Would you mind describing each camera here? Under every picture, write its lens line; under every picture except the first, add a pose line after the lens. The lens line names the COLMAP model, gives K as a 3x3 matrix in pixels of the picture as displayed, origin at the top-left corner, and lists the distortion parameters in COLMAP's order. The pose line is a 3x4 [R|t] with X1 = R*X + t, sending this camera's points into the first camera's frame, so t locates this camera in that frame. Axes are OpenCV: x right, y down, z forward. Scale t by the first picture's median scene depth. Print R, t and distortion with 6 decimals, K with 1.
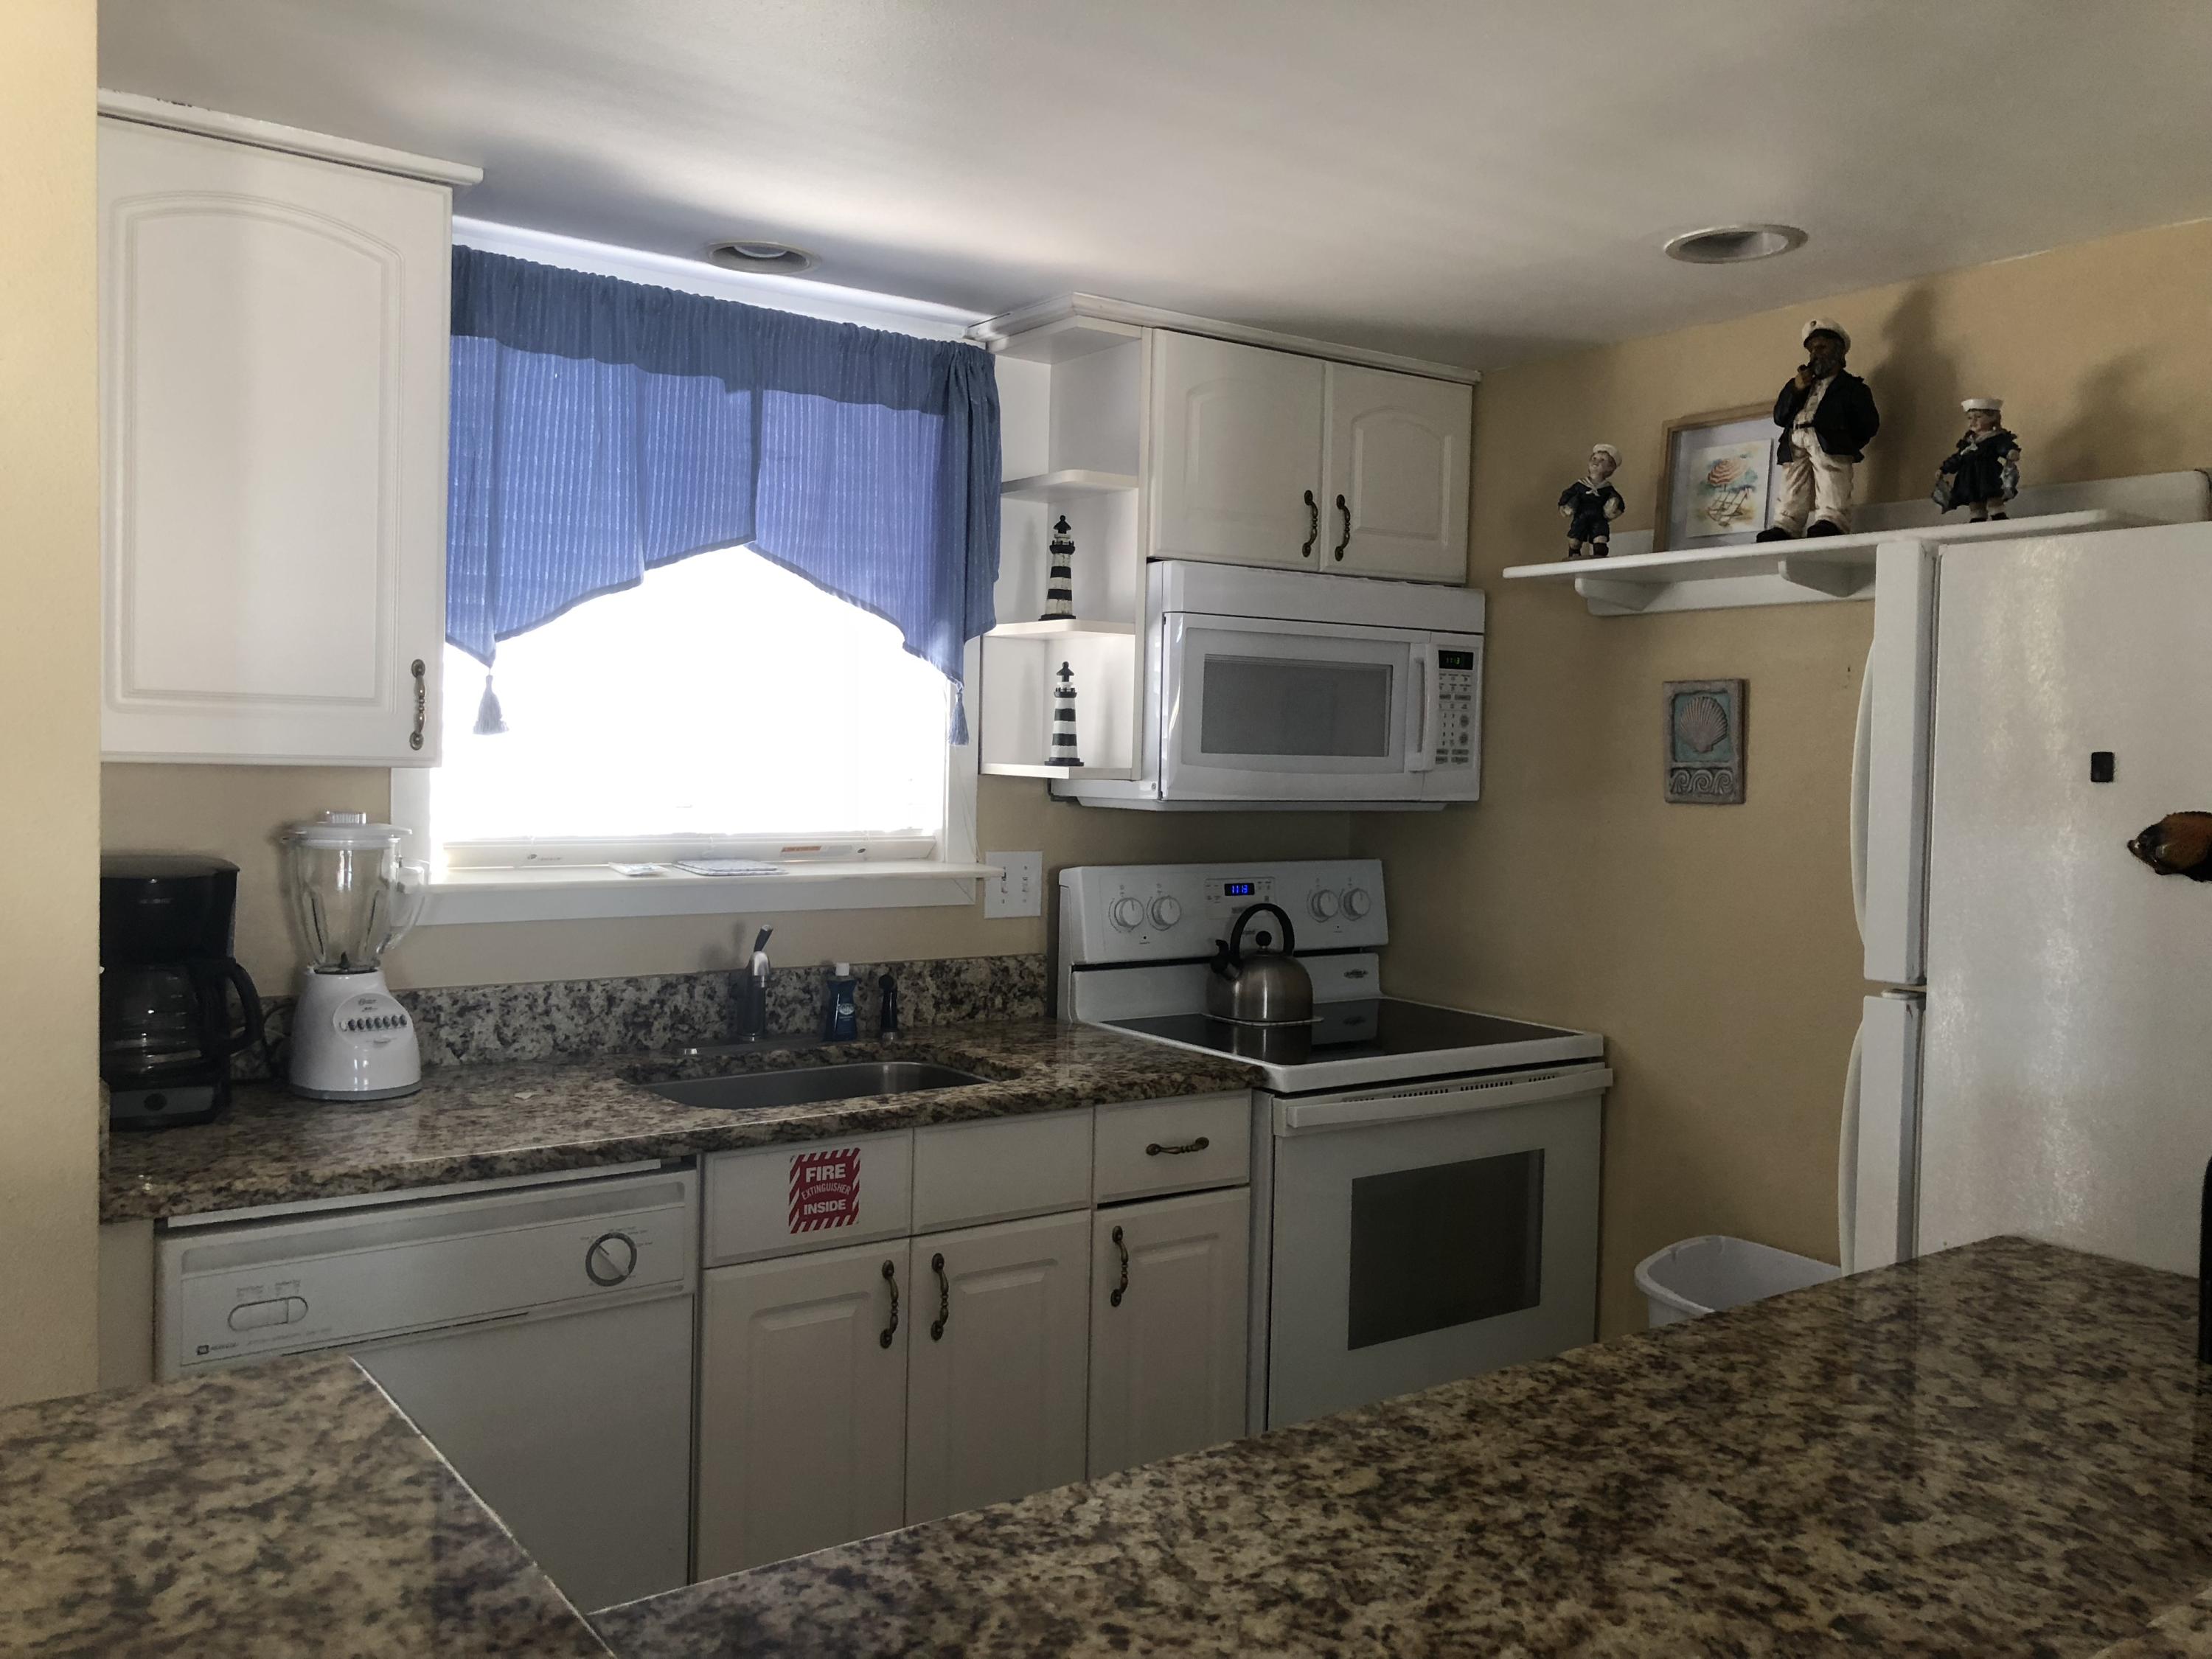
lens RADIAL K [[1818.1, 0, 1099.2], [0, 1818.1, 832.4], [0, 0, 1]] dist [0.051179, -0.059334]
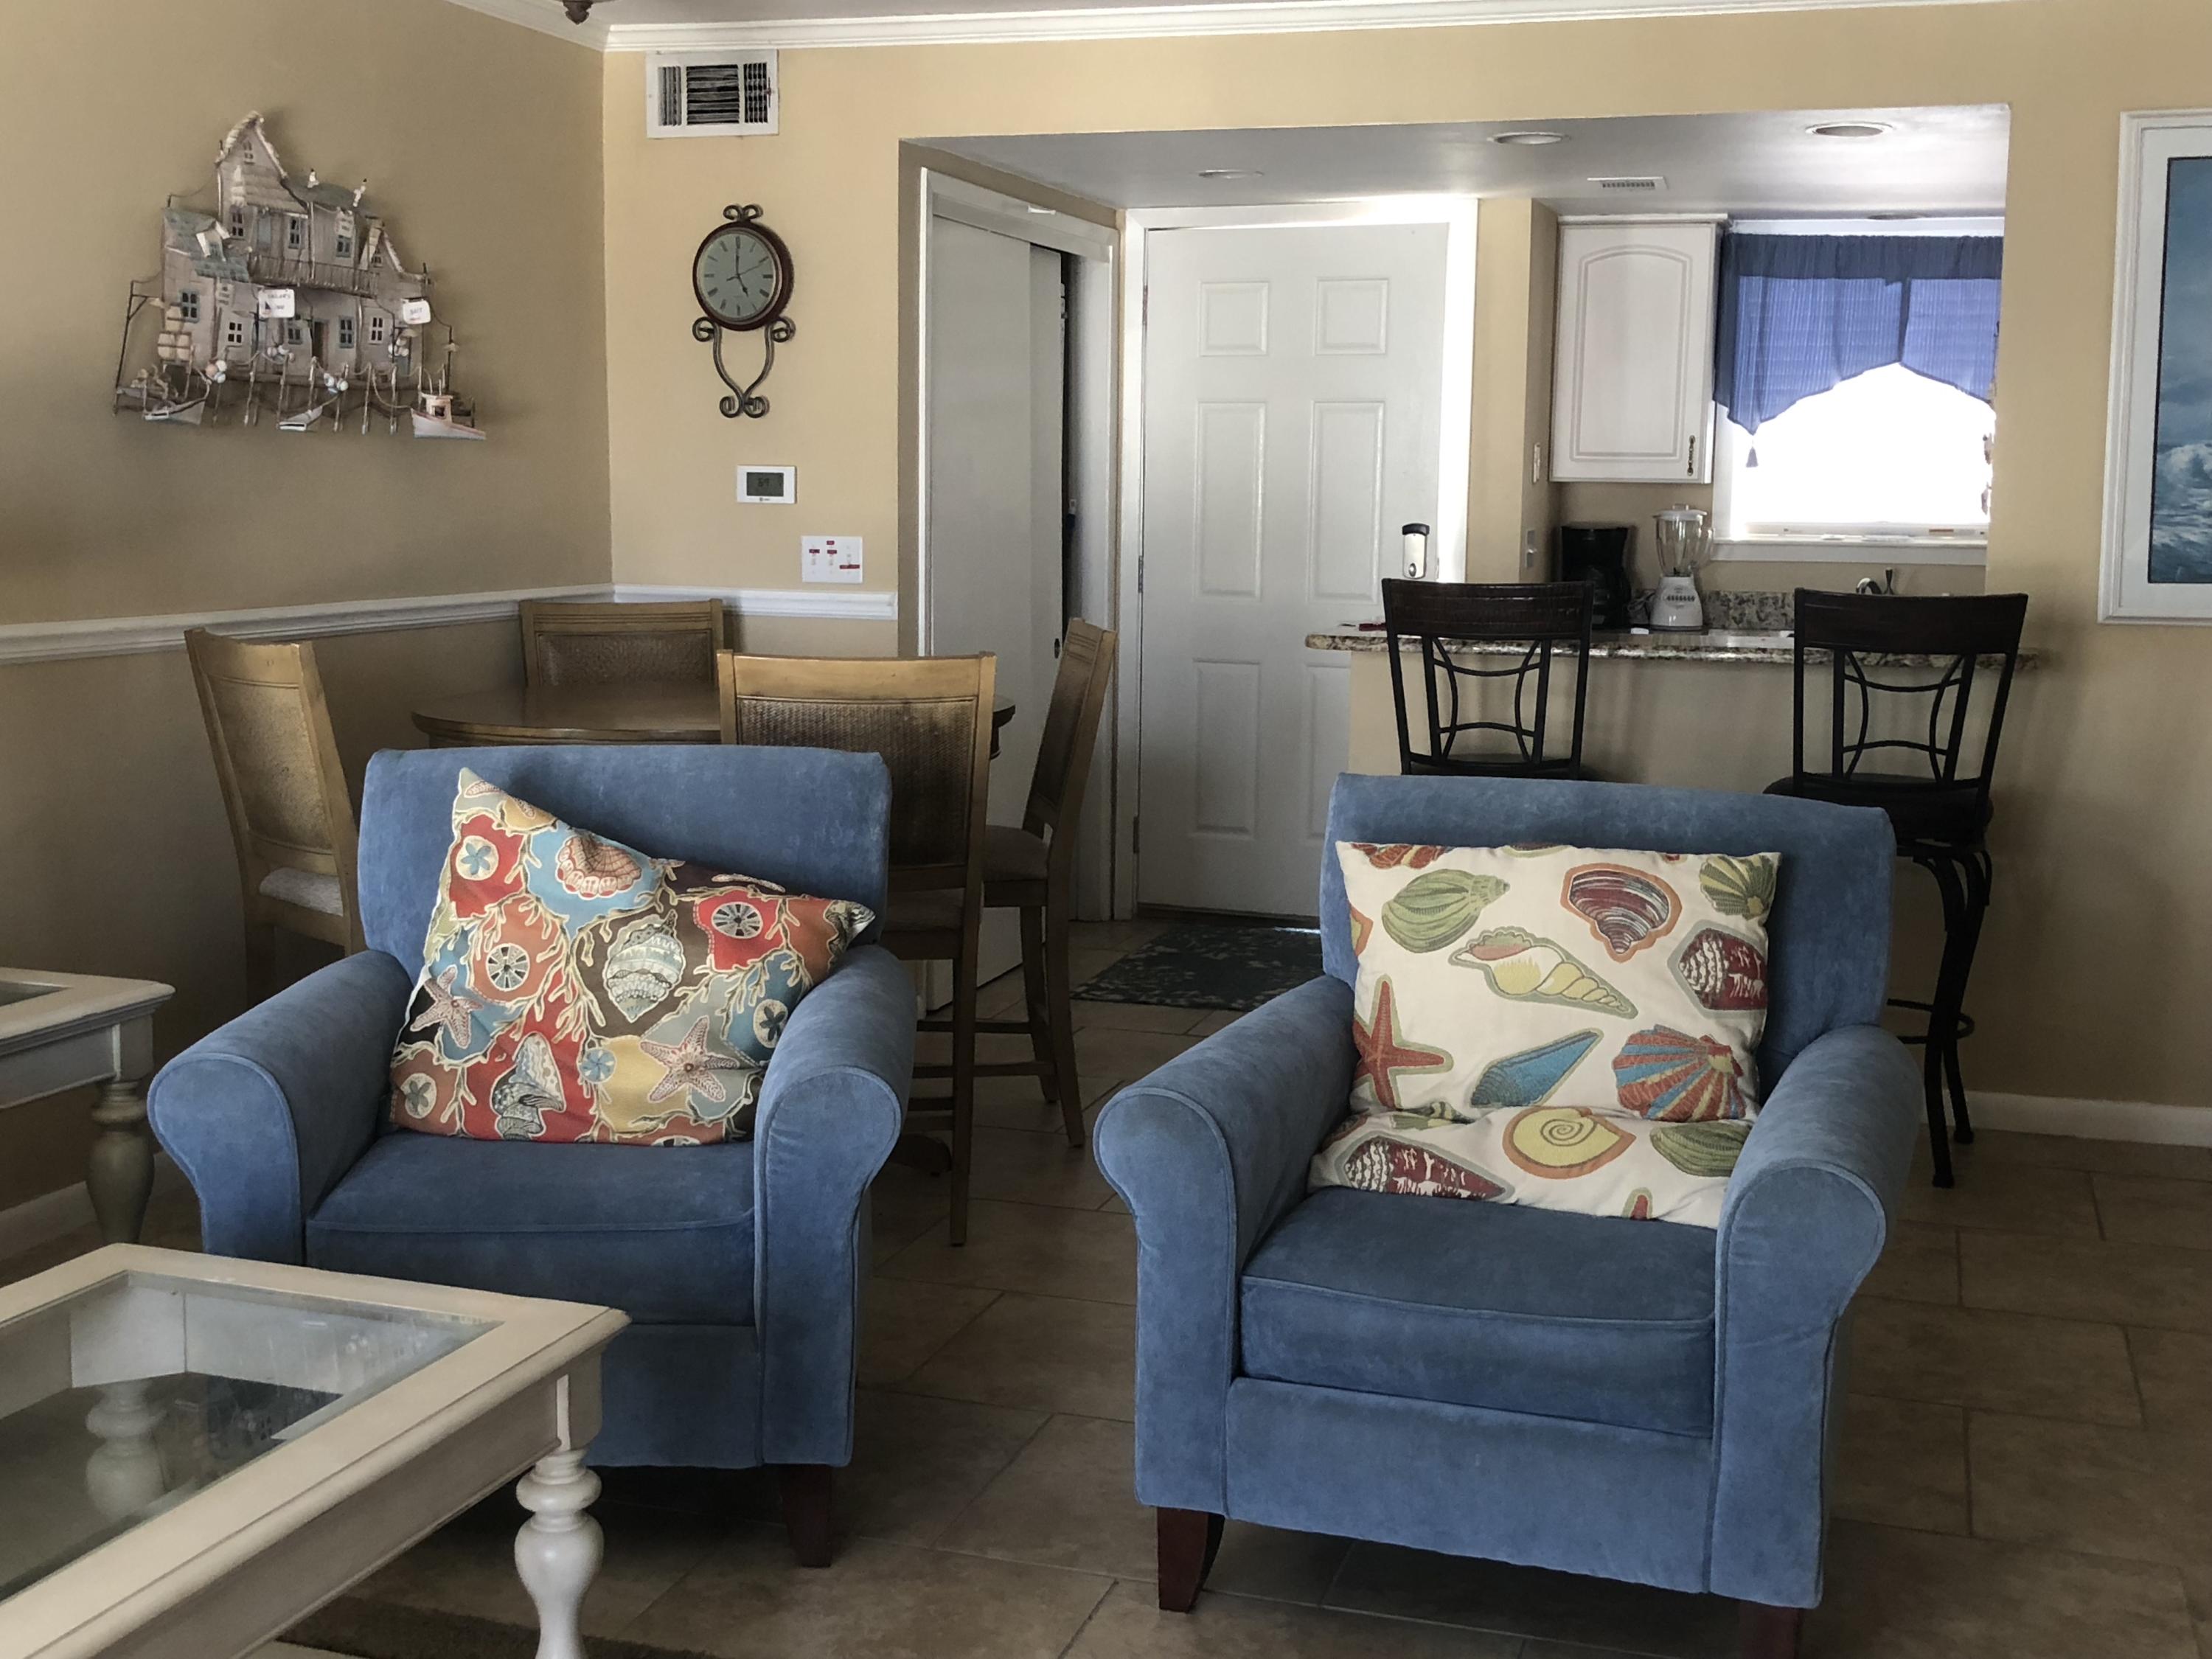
lens RADIAL K [[2588.3, 0, 1104.8], [0, 2588.3, 828.7], [0, 0, 1]] dist [0.027659, 0.000000]
pose [[0.582872, 0.091934, -0.807347, 1.631265], [-0.033997, 0.995468, 0.088812, 0.116206], [0.811853, -0.024318, 0.583356, -1.312369]]
